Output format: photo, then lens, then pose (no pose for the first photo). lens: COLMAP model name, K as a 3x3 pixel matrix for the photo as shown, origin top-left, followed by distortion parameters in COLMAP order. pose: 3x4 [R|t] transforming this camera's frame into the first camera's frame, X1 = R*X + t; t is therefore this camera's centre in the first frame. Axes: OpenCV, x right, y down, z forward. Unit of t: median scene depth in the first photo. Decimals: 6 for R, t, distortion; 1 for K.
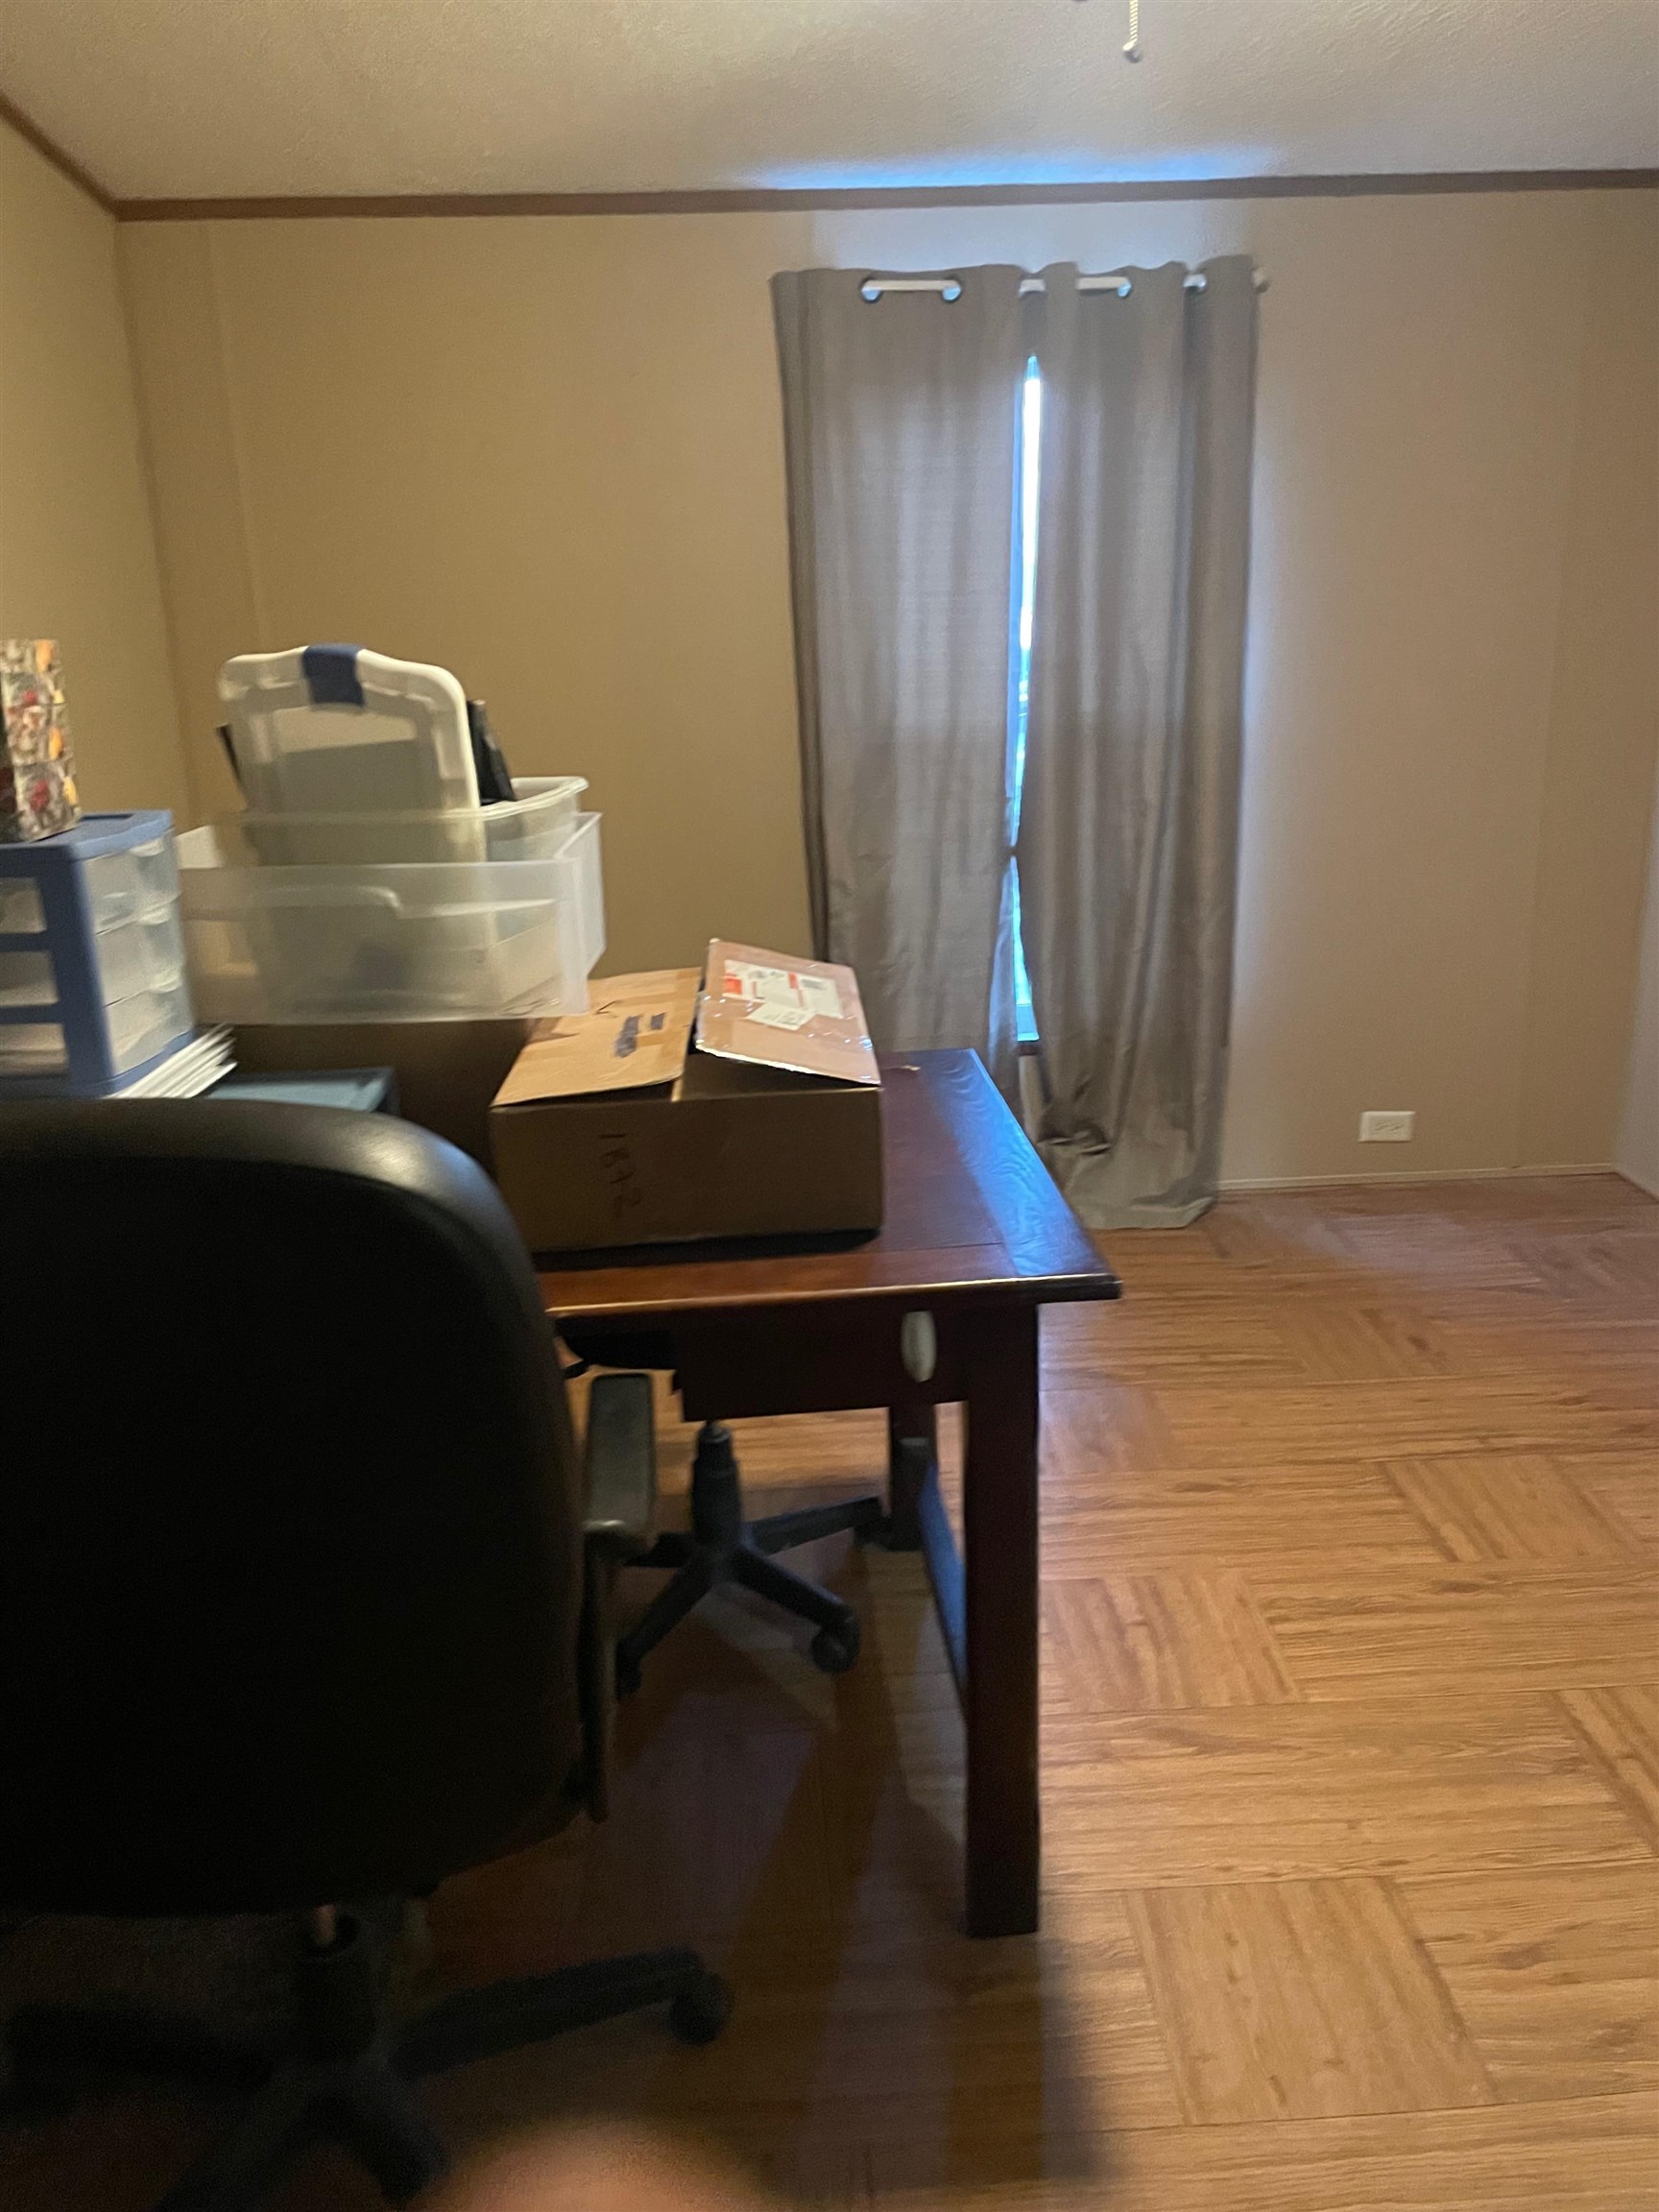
lens RADIAL K [[1688.4, 0, 816.3], [0, 1688.4, 1098.4], [0, 0, 1]] dist [0.007181, -0.019313]
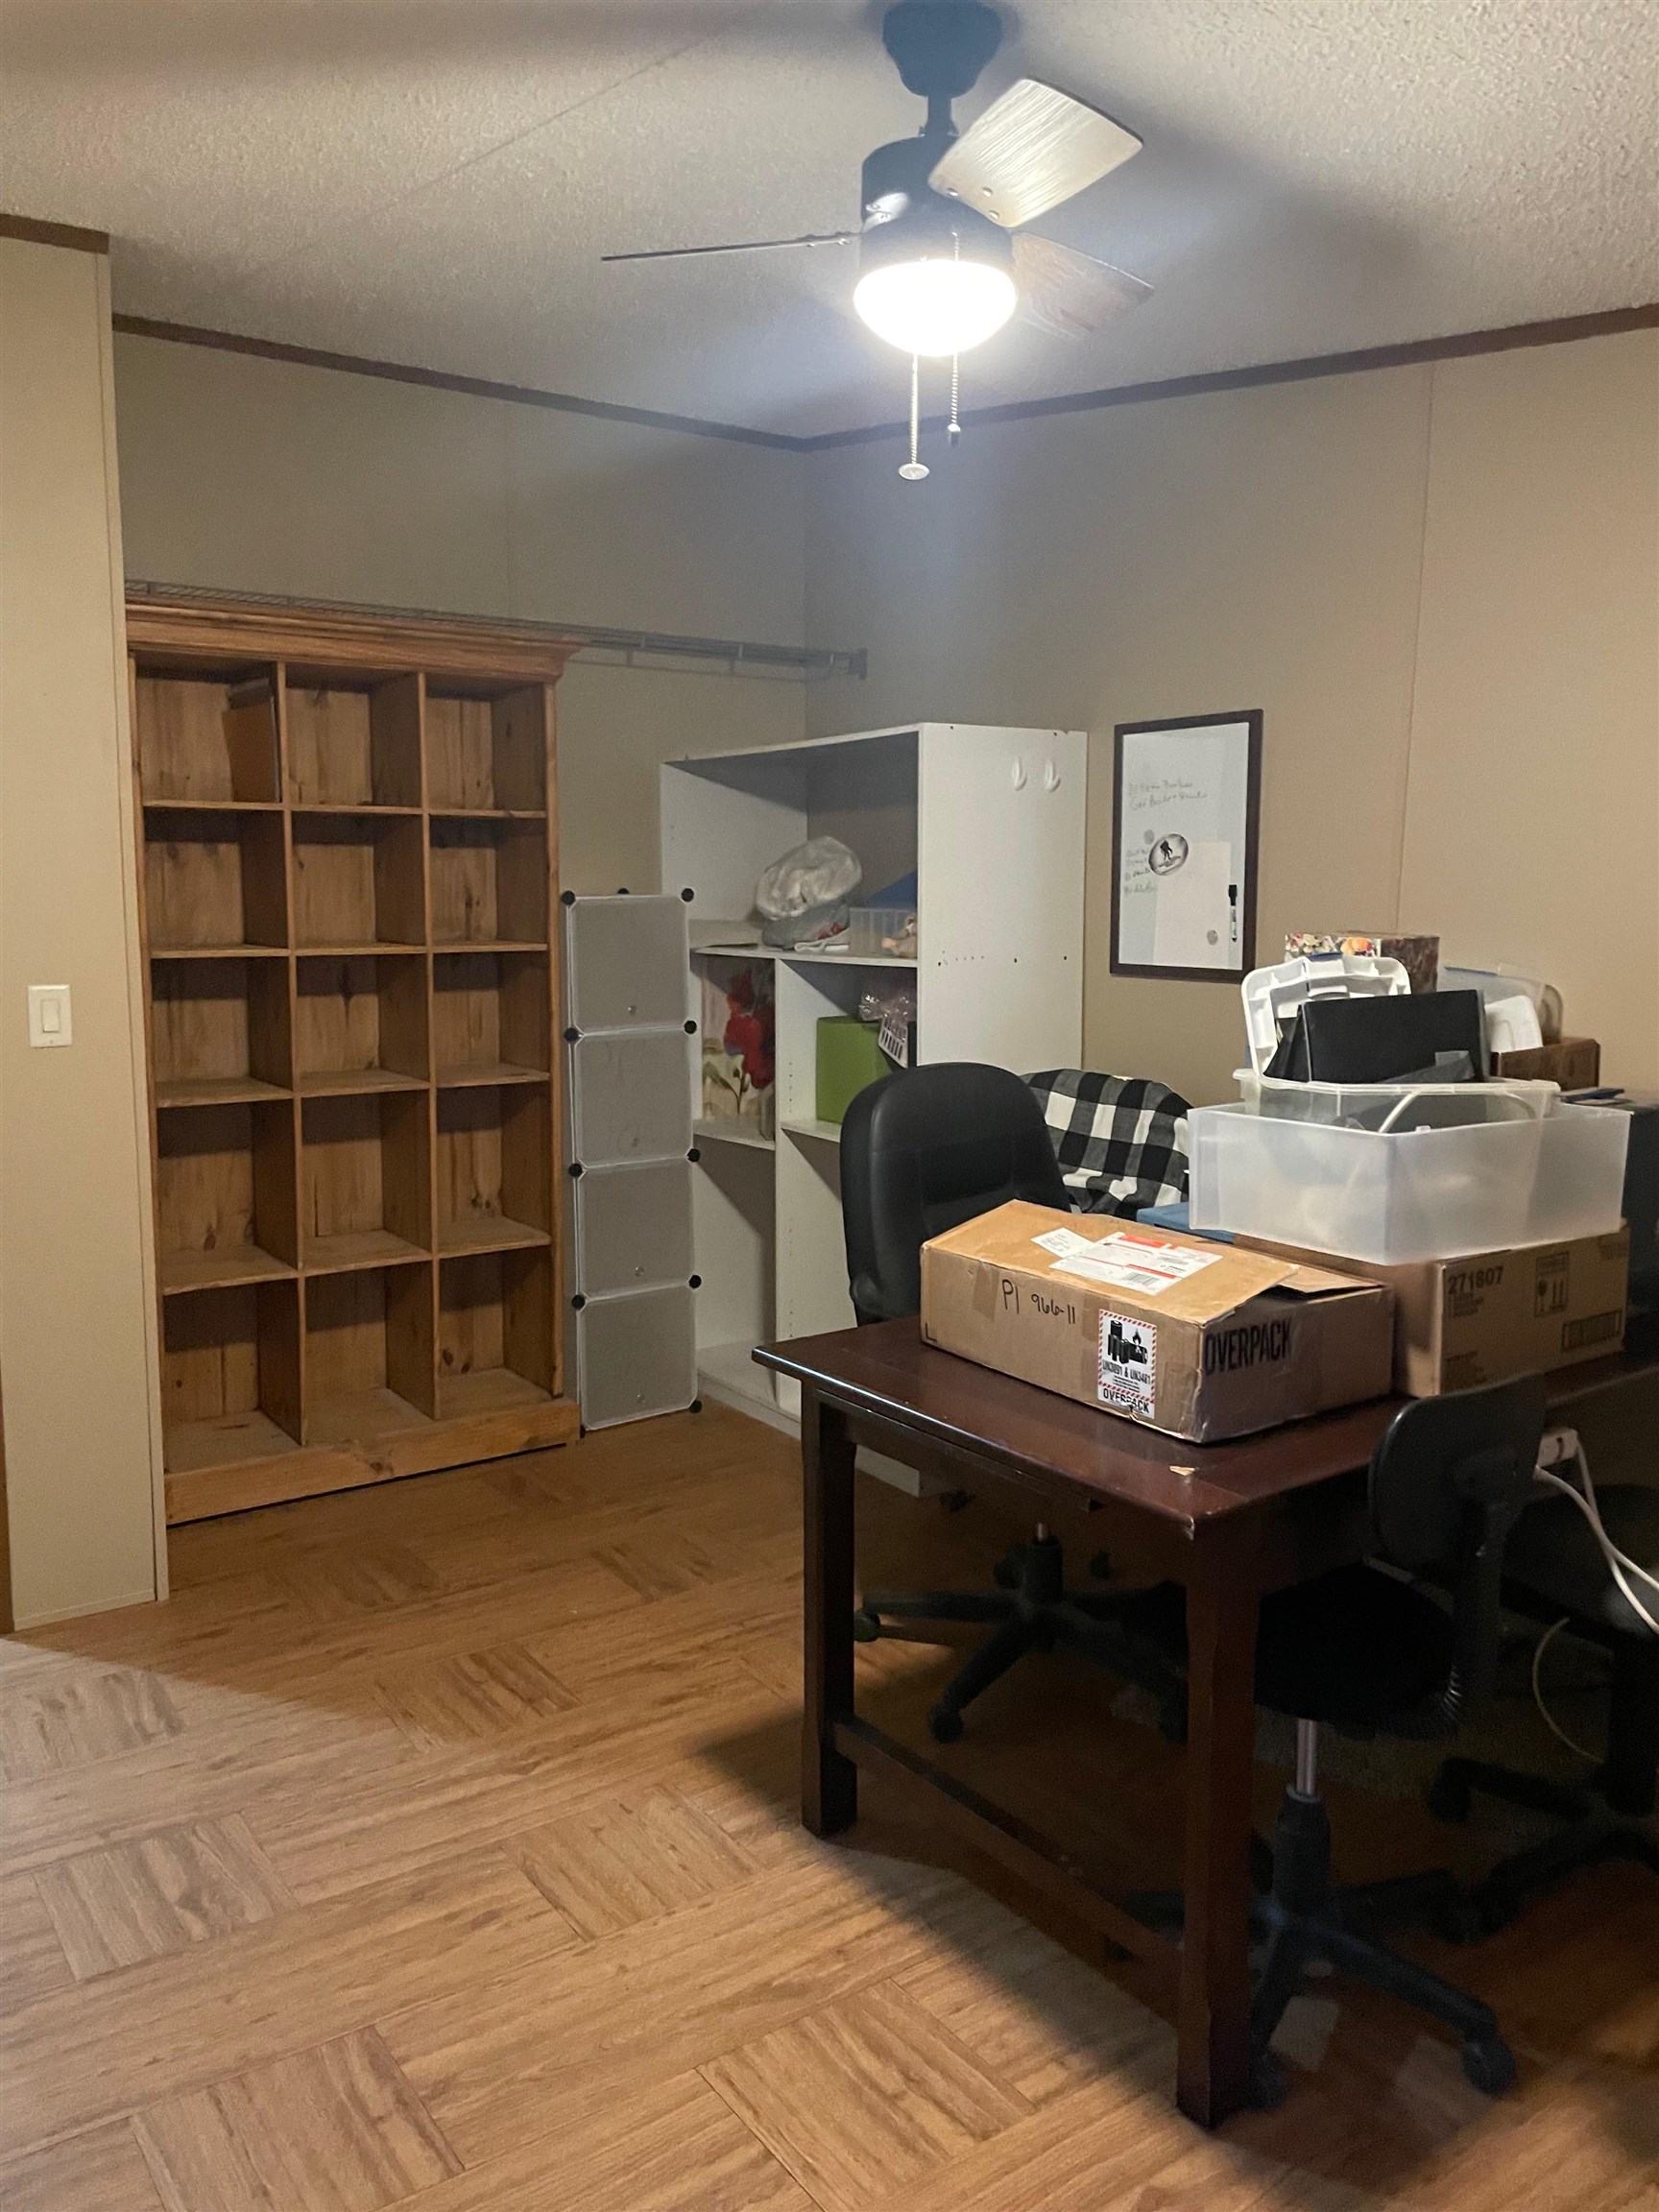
lens RADIAL K [[1688.4, 0, 821.0], [0, 1688.4, 1106.2], [0, 0, 1]] dist [0.007181, -0.019313]
pose [[-0.842159, 0.101914, -0.529511, 0.728948], [-0.140369, 0.906689, 0.397758, -0.566458], [0.520639, 0.409302, -0.749270, 1.635945]]
